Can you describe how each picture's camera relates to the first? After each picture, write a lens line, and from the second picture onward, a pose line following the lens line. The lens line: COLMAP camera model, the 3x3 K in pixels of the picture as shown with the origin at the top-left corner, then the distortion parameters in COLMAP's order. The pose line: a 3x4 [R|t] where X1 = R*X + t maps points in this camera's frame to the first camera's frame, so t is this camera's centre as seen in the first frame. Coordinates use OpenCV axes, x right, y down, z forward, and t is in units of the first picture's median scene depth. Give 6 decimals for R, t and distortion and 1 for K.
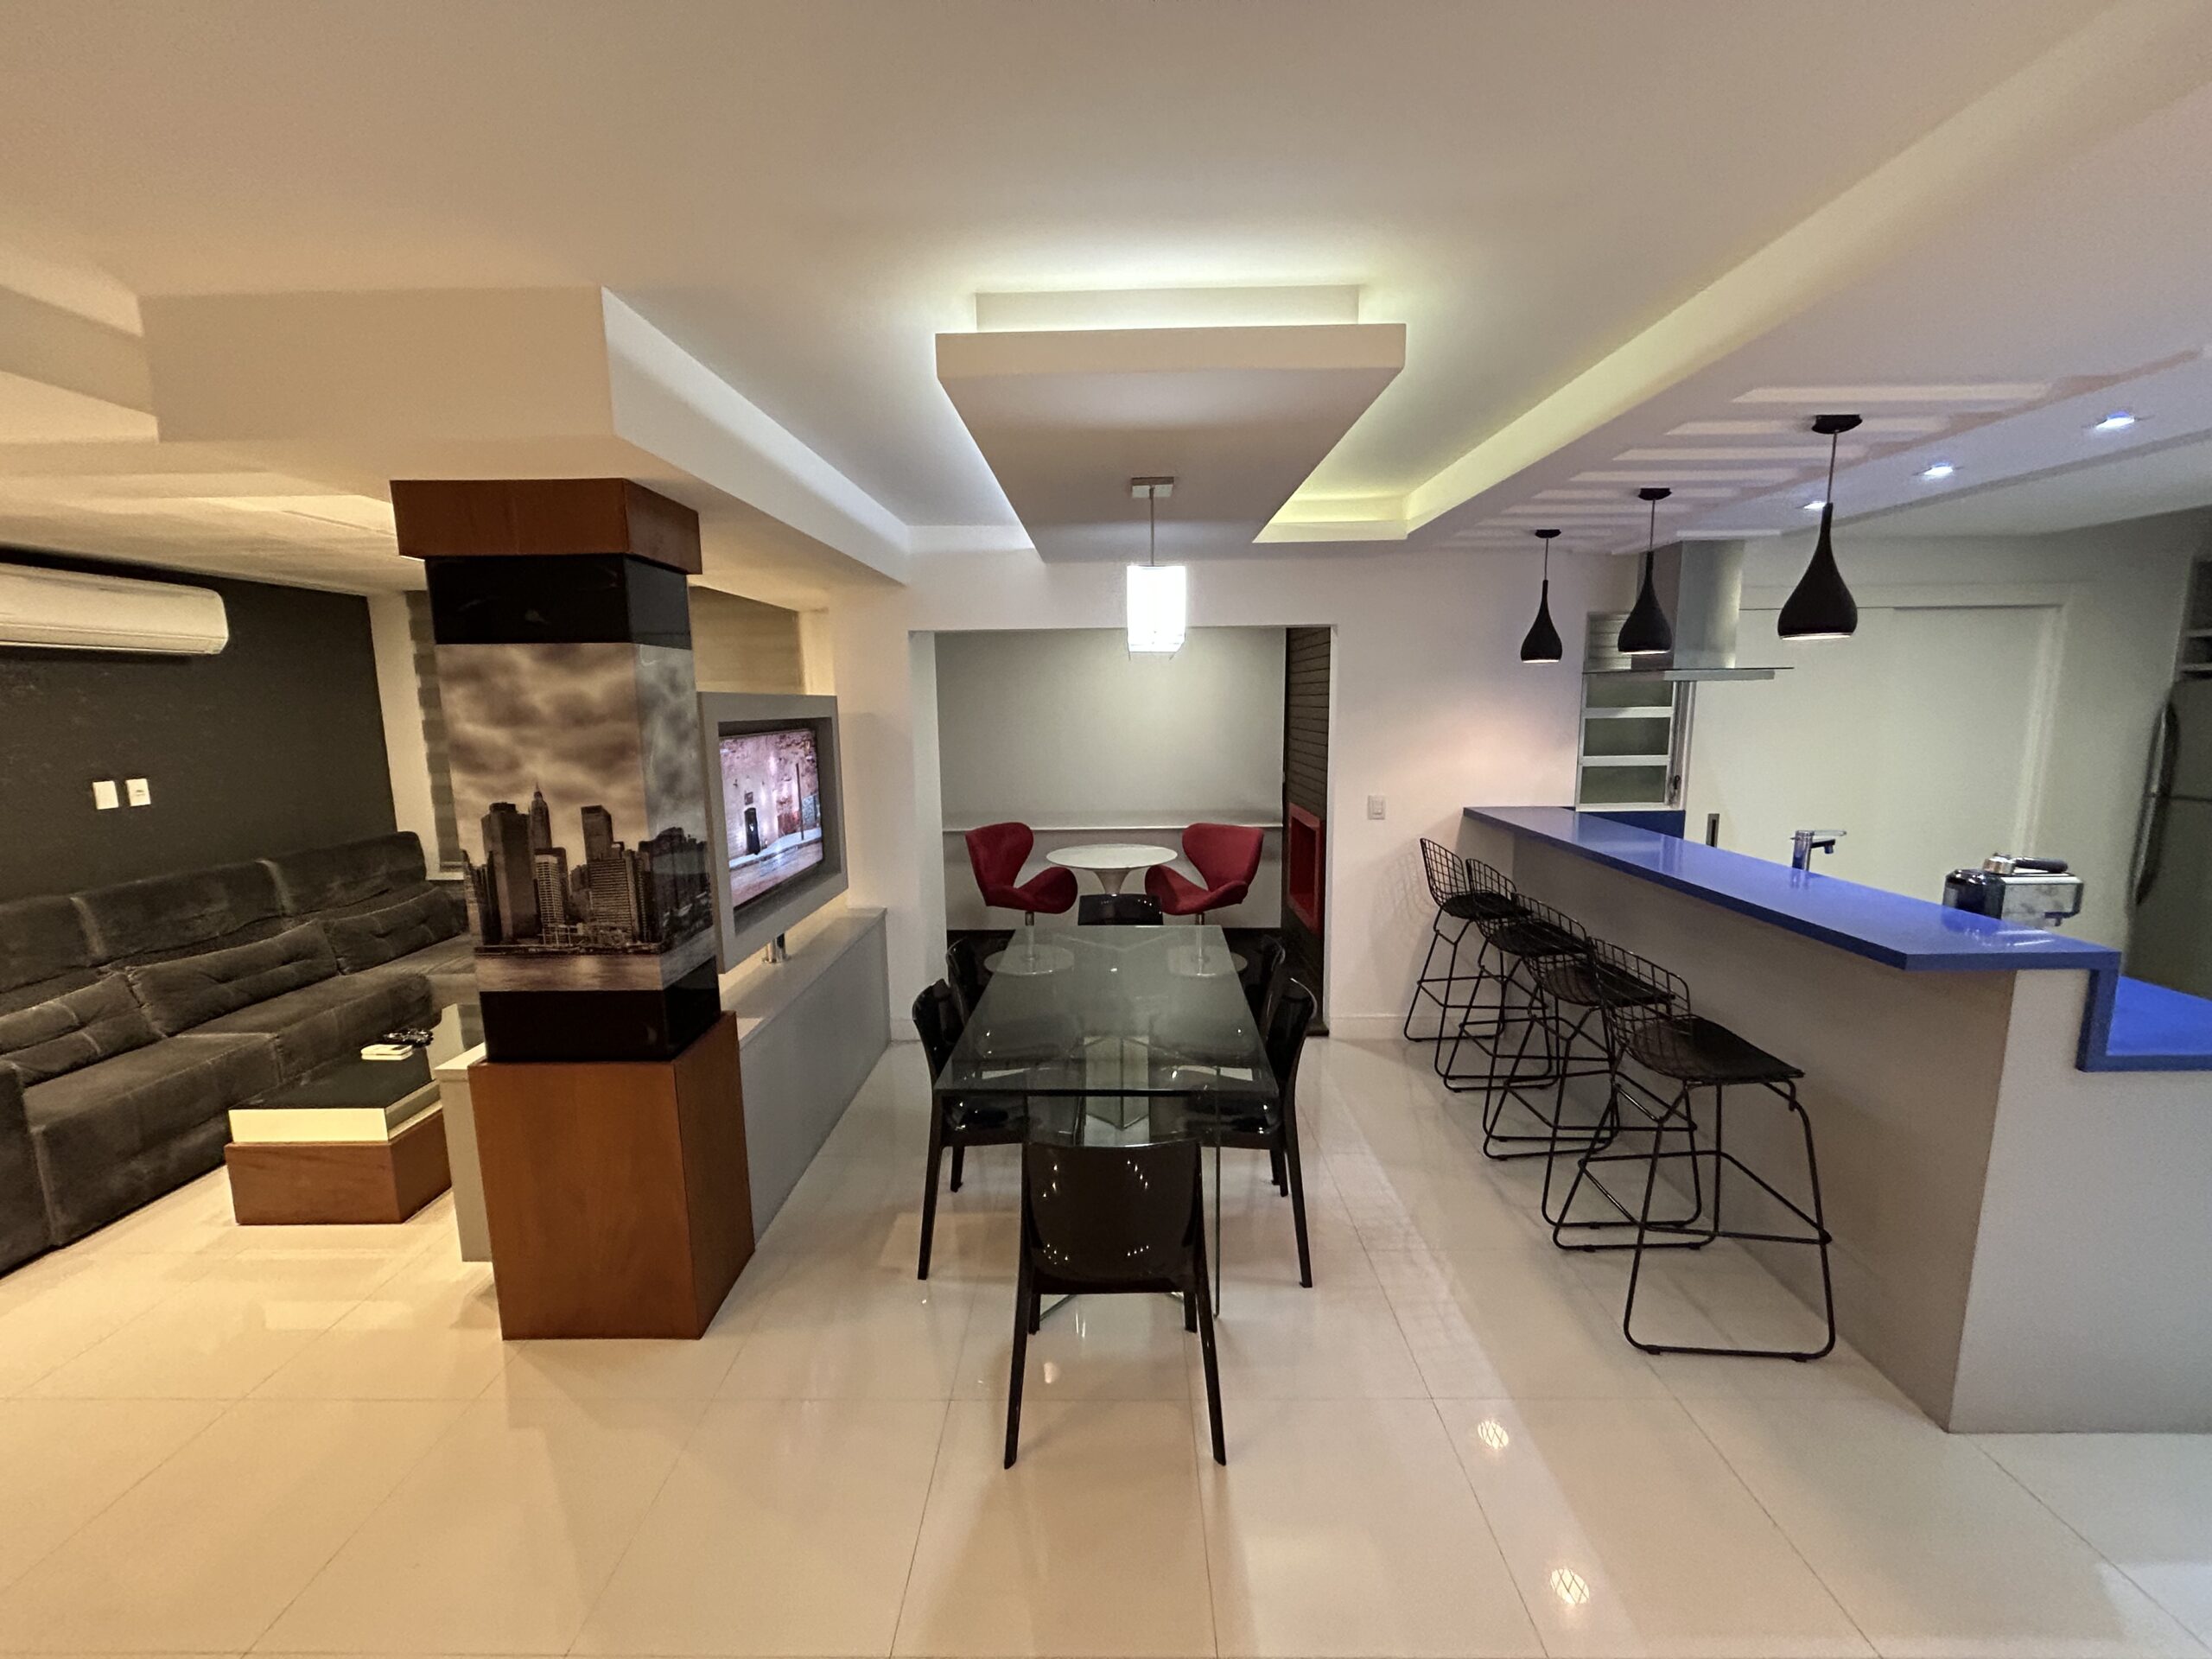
lens RADIAL K [[886.0, 0, 1106.0], [0, 886.0, 829.5], [0, 0, 1]] dist [0.002845, -0.000018]
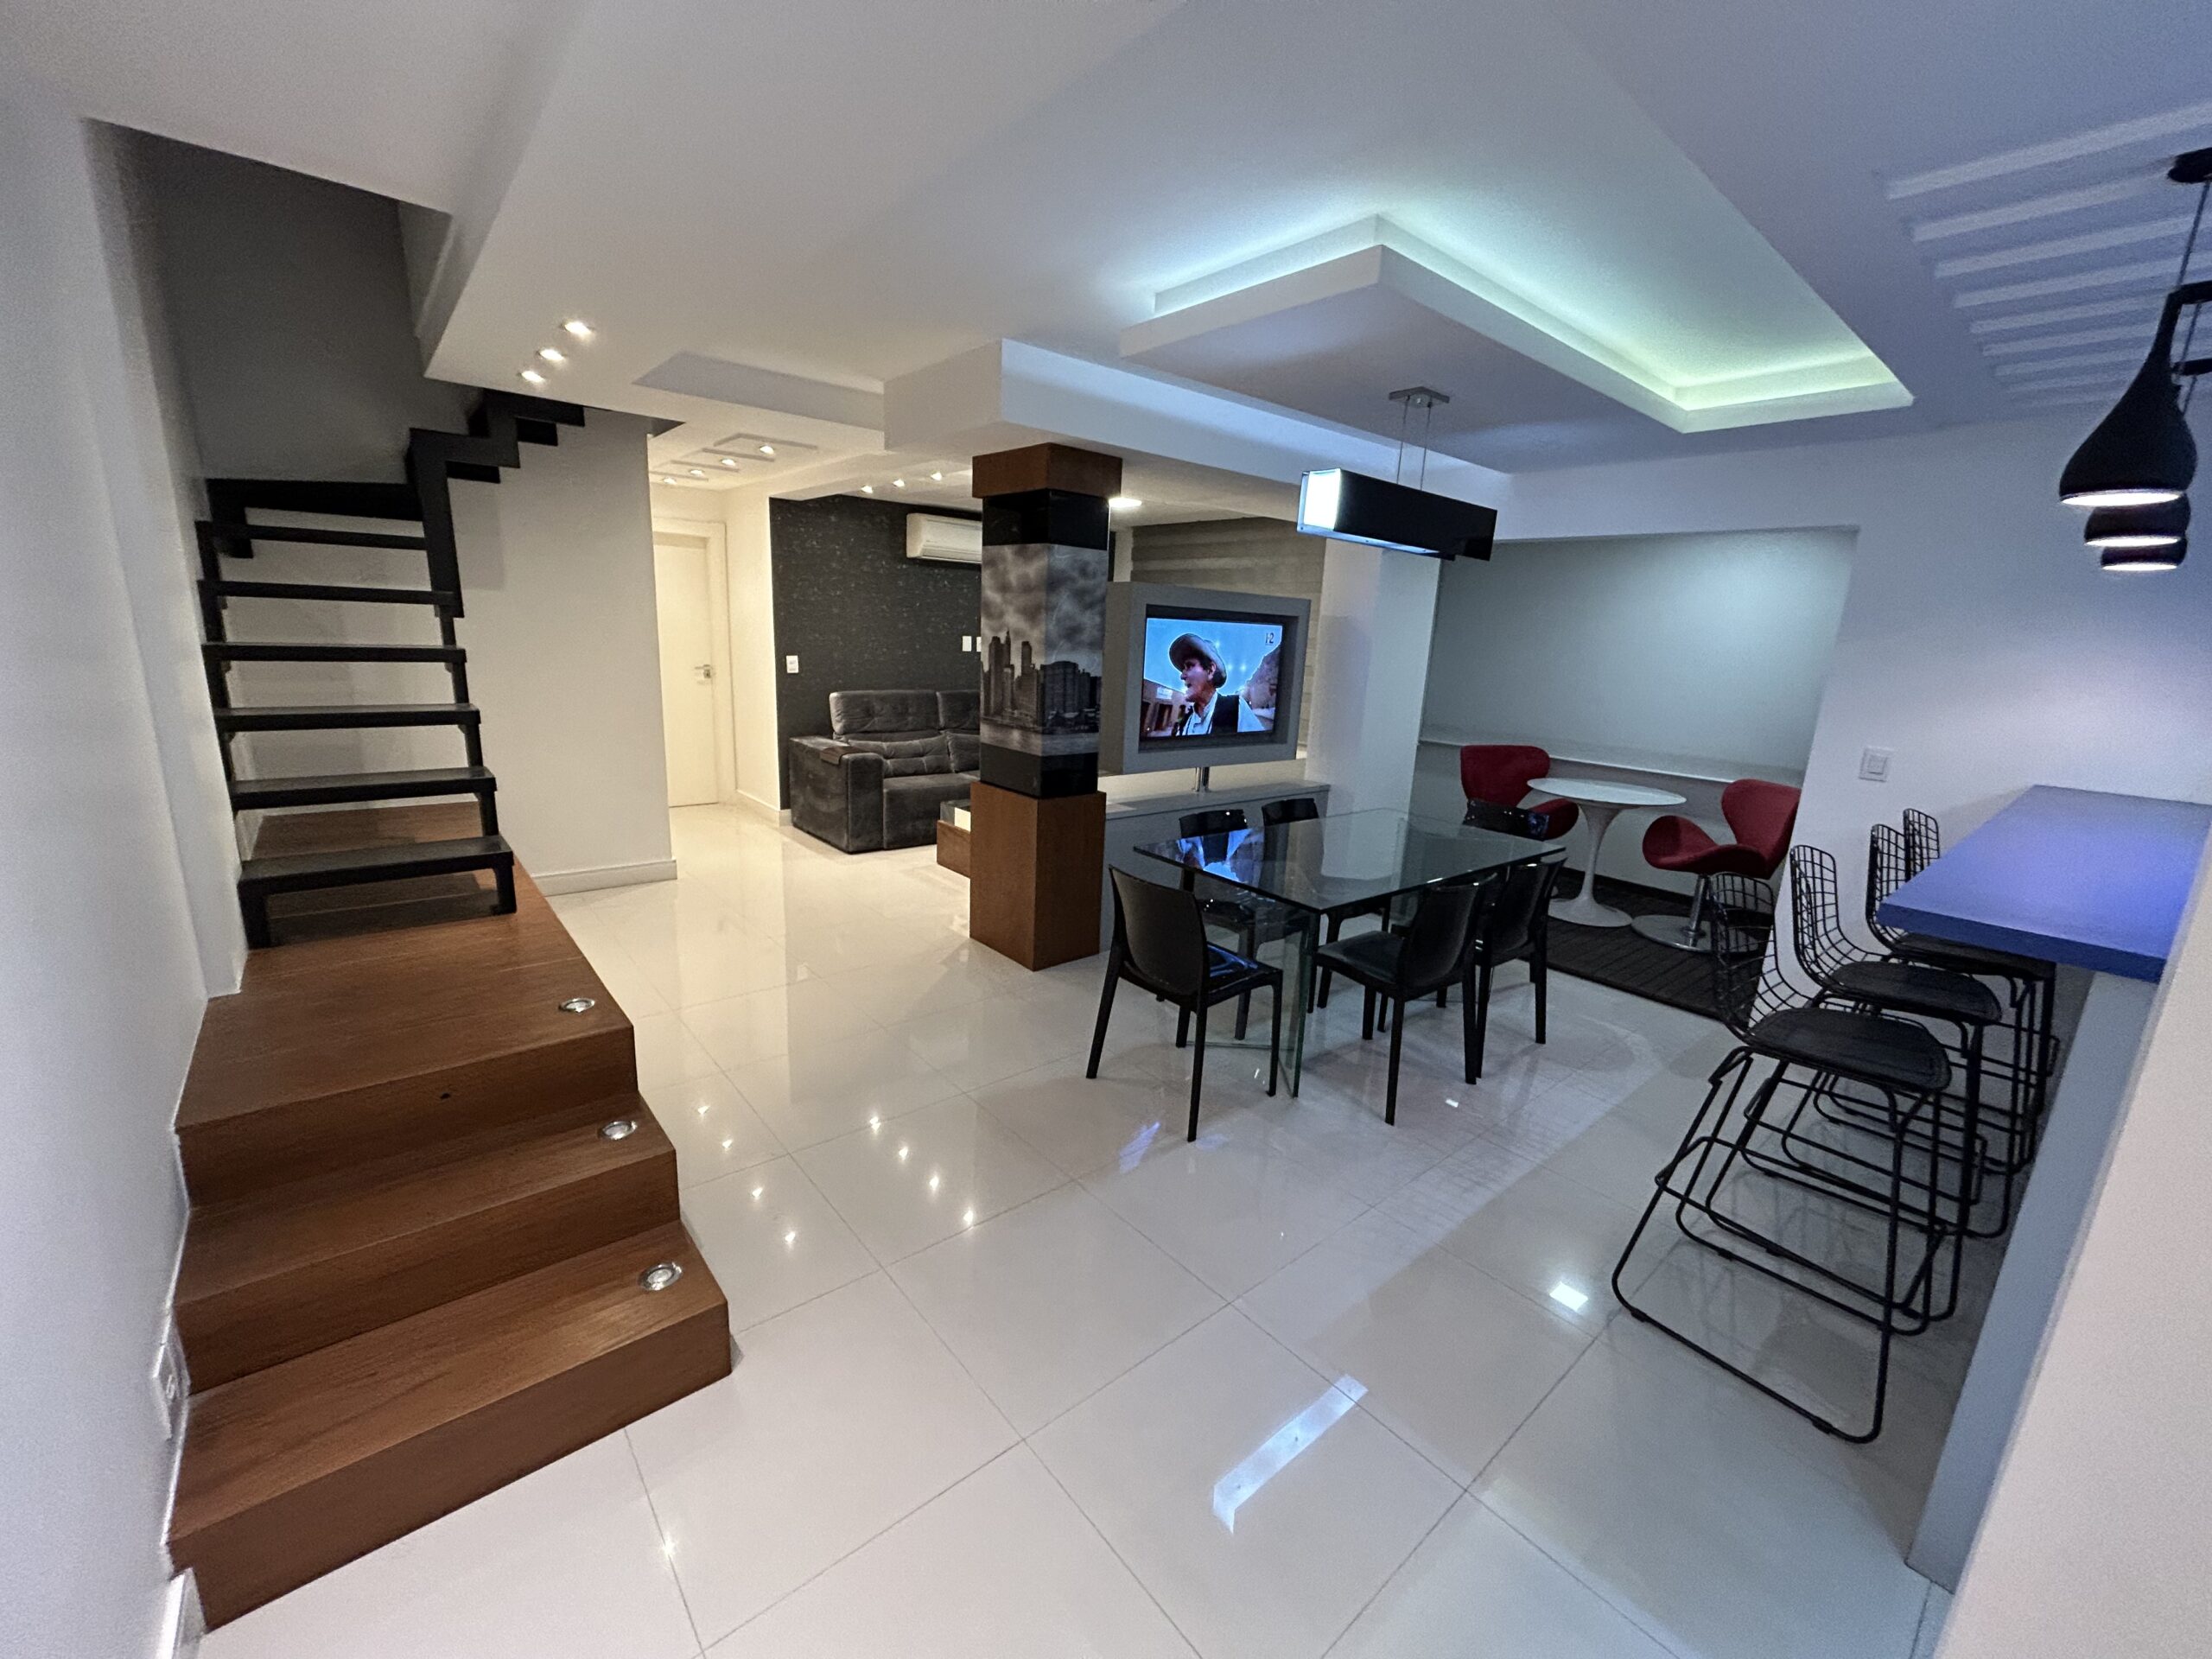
lens RADIAL K [[886.0, 0, 1106.0], [0, 886.0, 829.5], [0, 0, 1]] dist [0.002845, -0.000018]
pose [[0.655947, 0.213005, -0.724128, 0.824200], [-0.167175, 0.976528, 0.135815, 0.069056], [0.736061, 0.031969, 0.676160, -0.034307]]
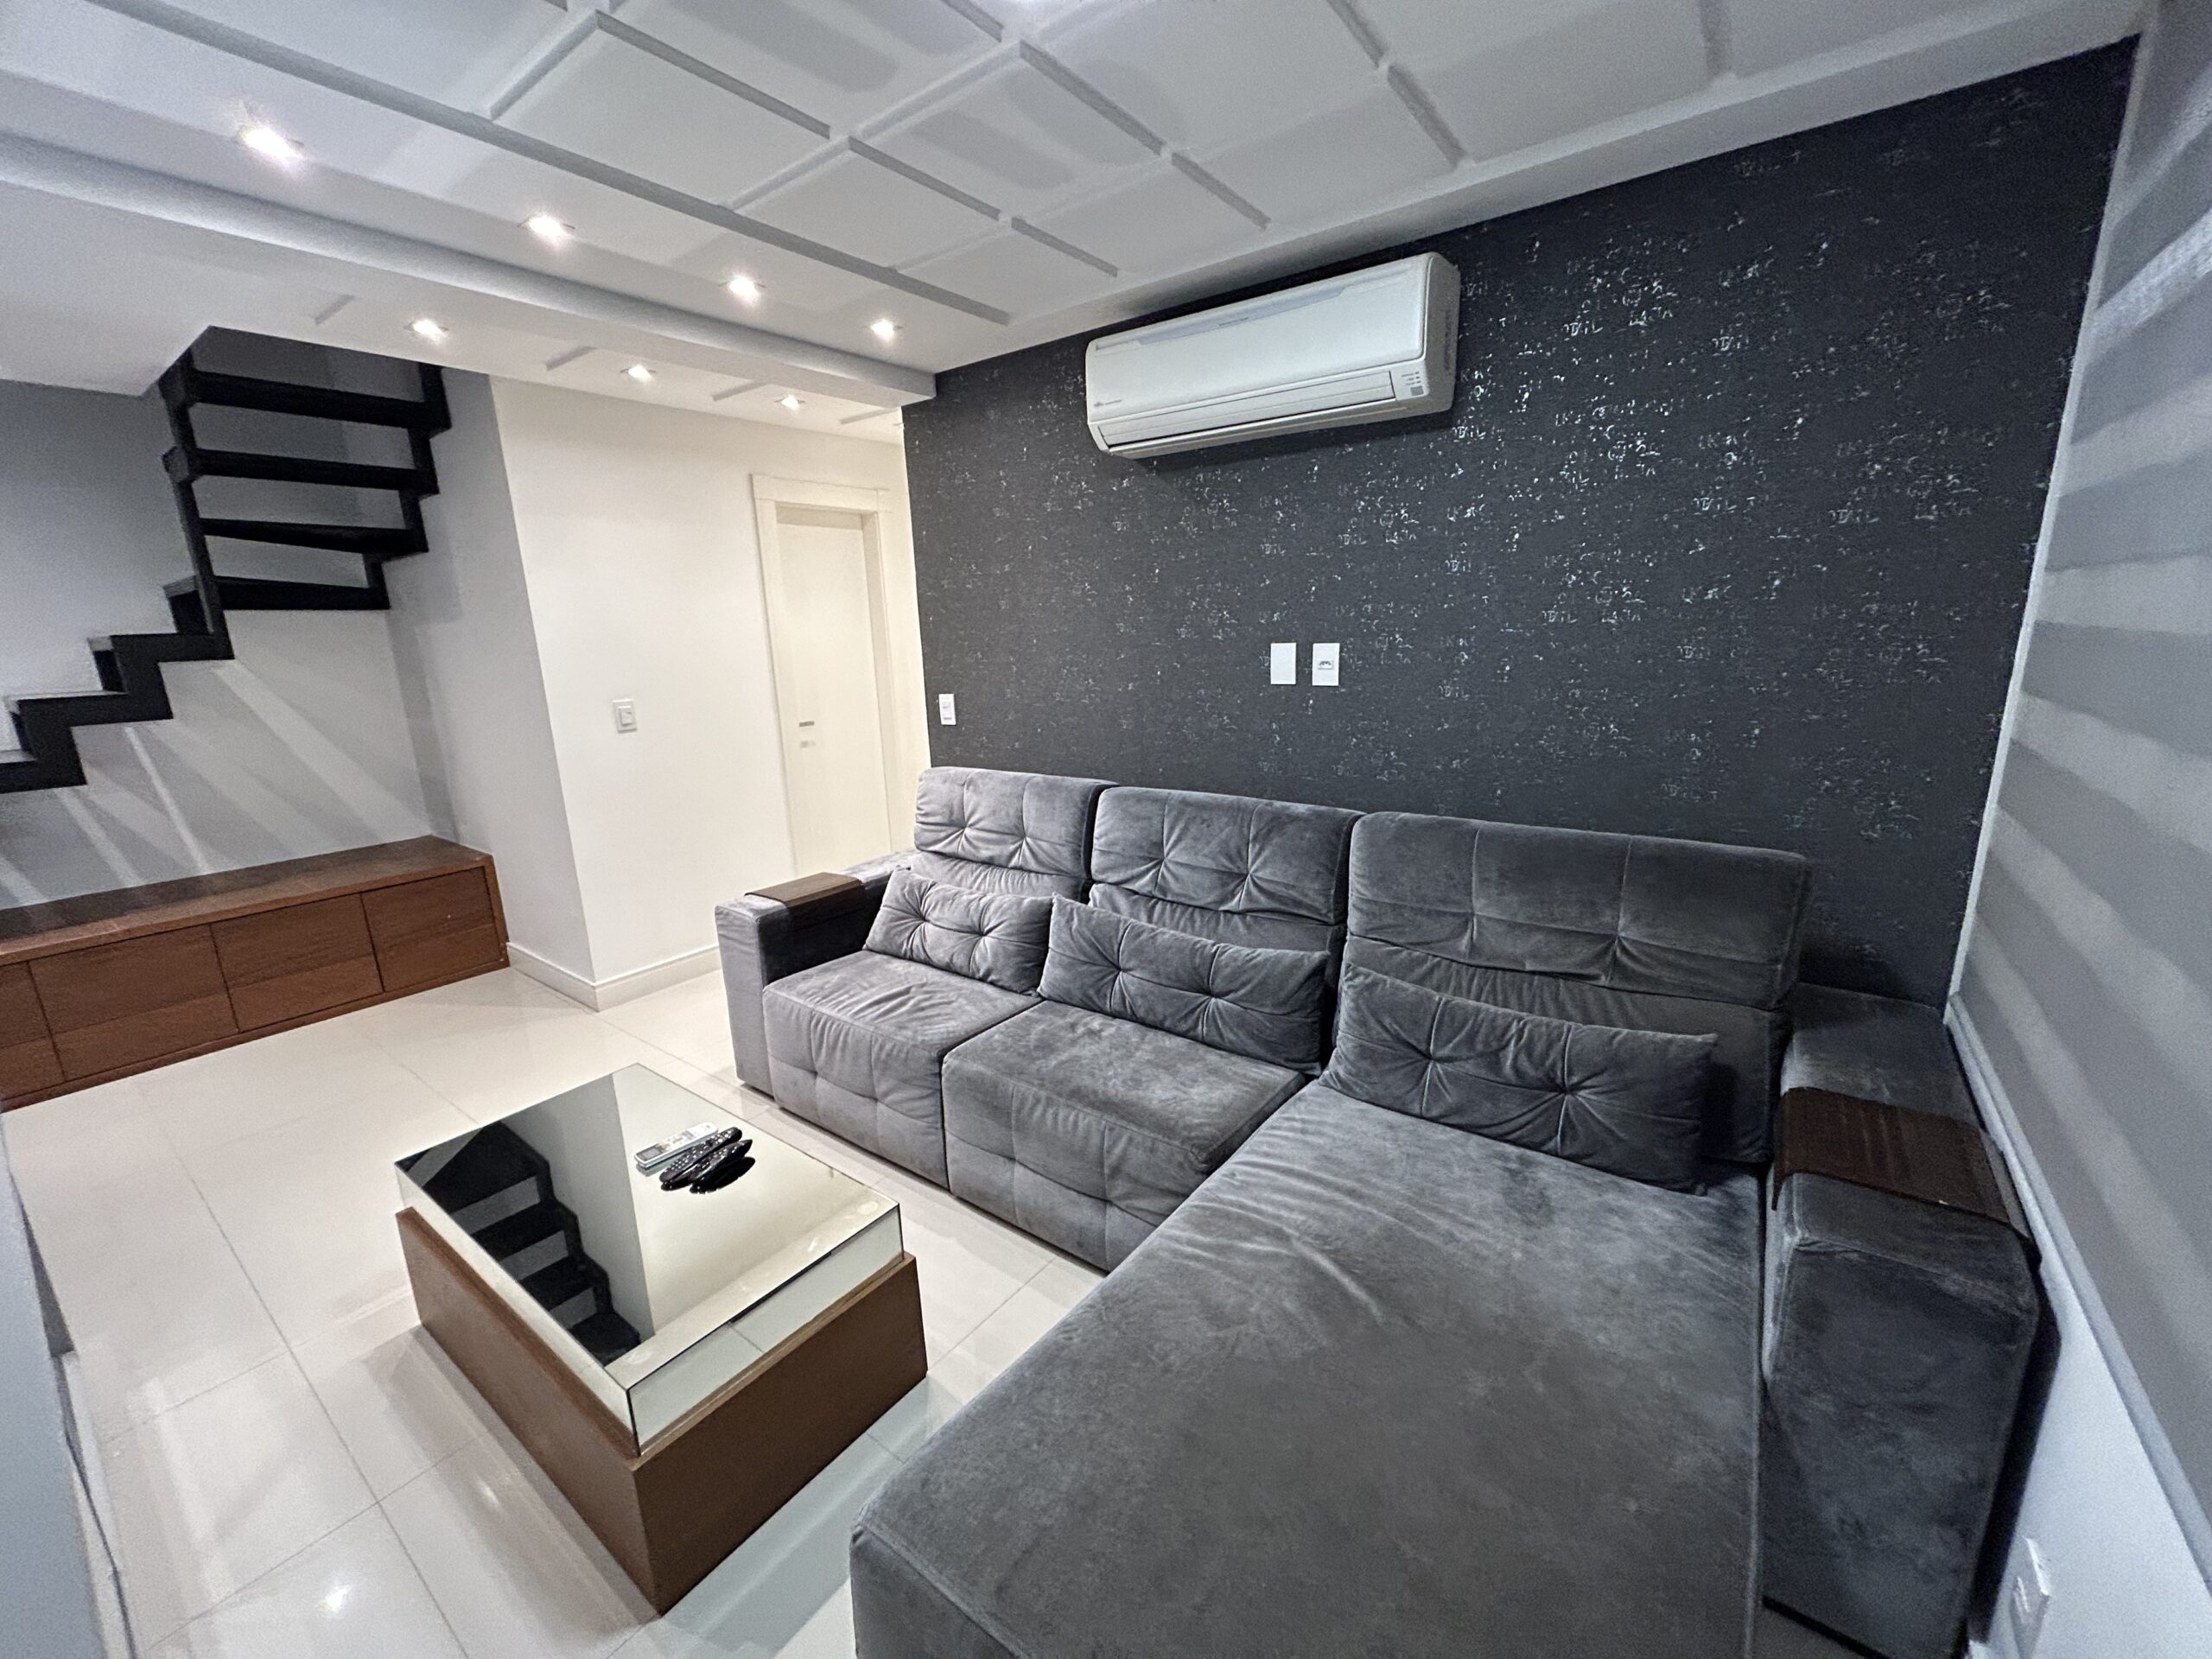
lens RADIAL K [[886.0, 0, 1106.0], [0, 886.0, 829.5], [0, 0, 1]] dist [0.002845, -0.000018]
pose [[-0.581868, 0.217496, -0.783661, -0.858641], [-0.081706, 0.943069, 0.322405, -0.213845], [0.809168, 0.251627, -0.530971, 2.190345]]
